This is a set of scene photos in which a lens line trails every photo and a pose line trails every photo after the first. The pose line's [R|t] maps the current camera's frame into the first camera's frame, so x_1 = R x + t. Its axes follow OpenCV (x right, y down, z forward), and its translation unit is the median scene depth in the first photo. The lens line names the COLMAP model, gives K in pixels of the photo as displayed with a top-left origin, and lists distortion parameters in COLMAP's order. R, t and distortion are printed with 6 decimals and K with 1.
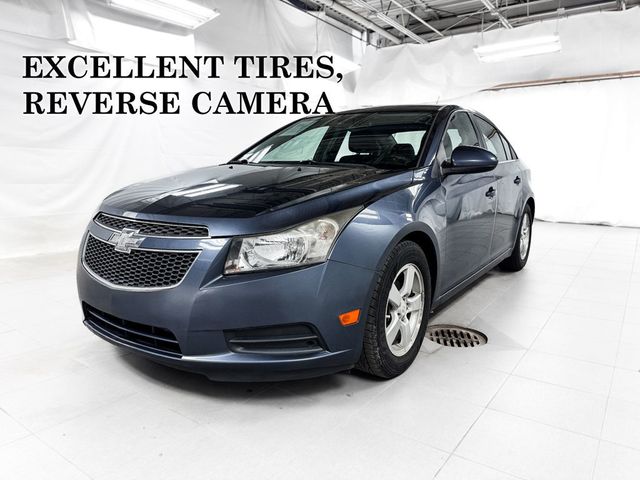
lens RADIAL K [[463.1, 0, 323.8], [0, 463.1, 238.8], [0, 0, 1]] dist [0.028544, -0.029743]
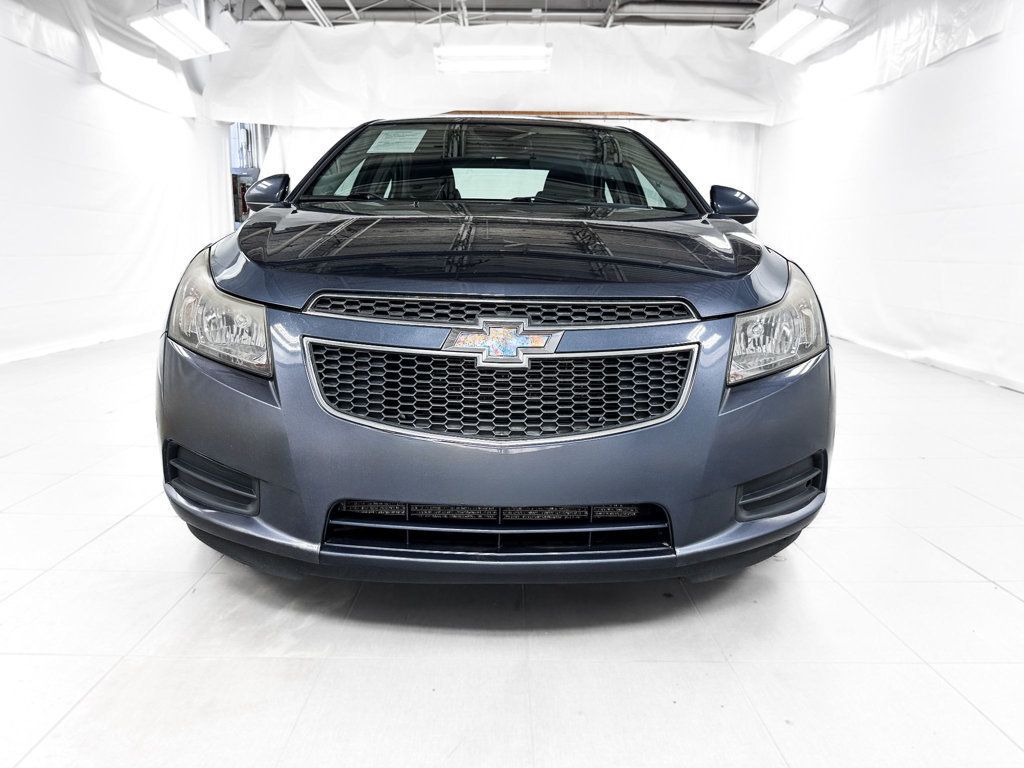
lens RADIAL K [[740.9, 0, 510.7], [0, 740.9, 386.6], [0, 0, 1]] dist [0.028544, -0.029743]
pose [[0.812104, -0.104265, 0.574122, -0.229448], [0.085095, 0.994550, 0.060249, 0.000960], [-0.577274, -0.000074, 0.816550, 0.105834]]
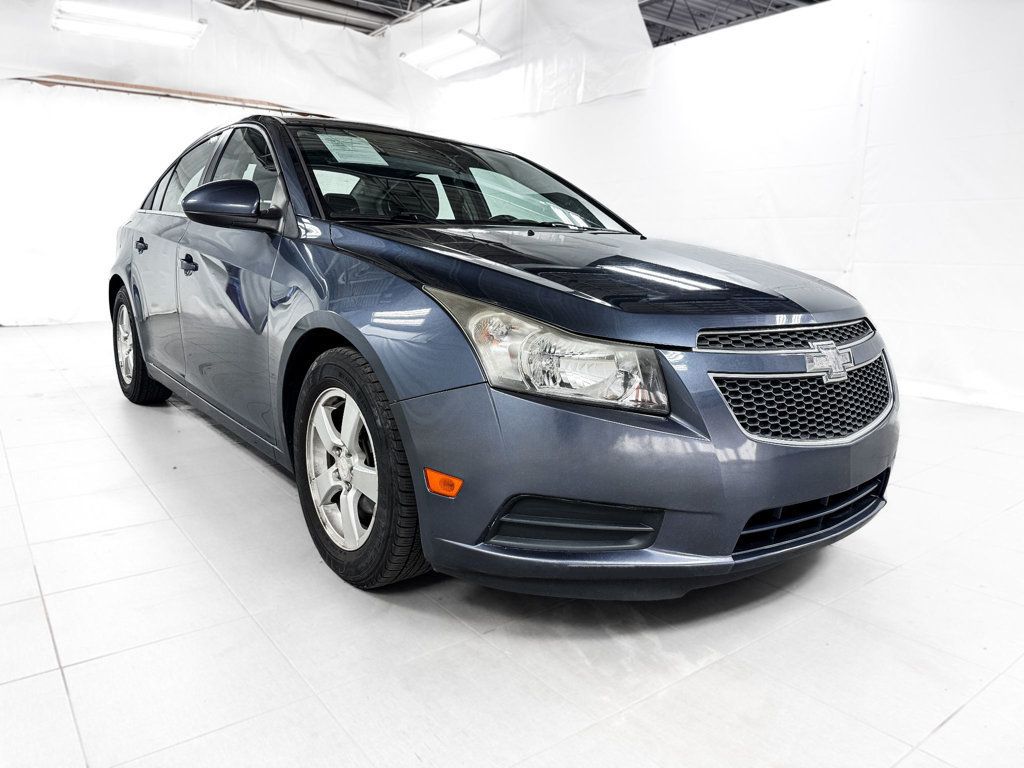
lens RADIAL K [[740.9, 0, 514.0], [0, 740.9, 386.3], [0, 0, 1]] dist [0.028544, -0.029743]
pose [[0.298848, -0.181108, 0.936958, -0.386535], [0.130788, 0.980335, 0.147777, -0.042378], [-0.945296, 0.078380, 0.316658, 0.292509]]
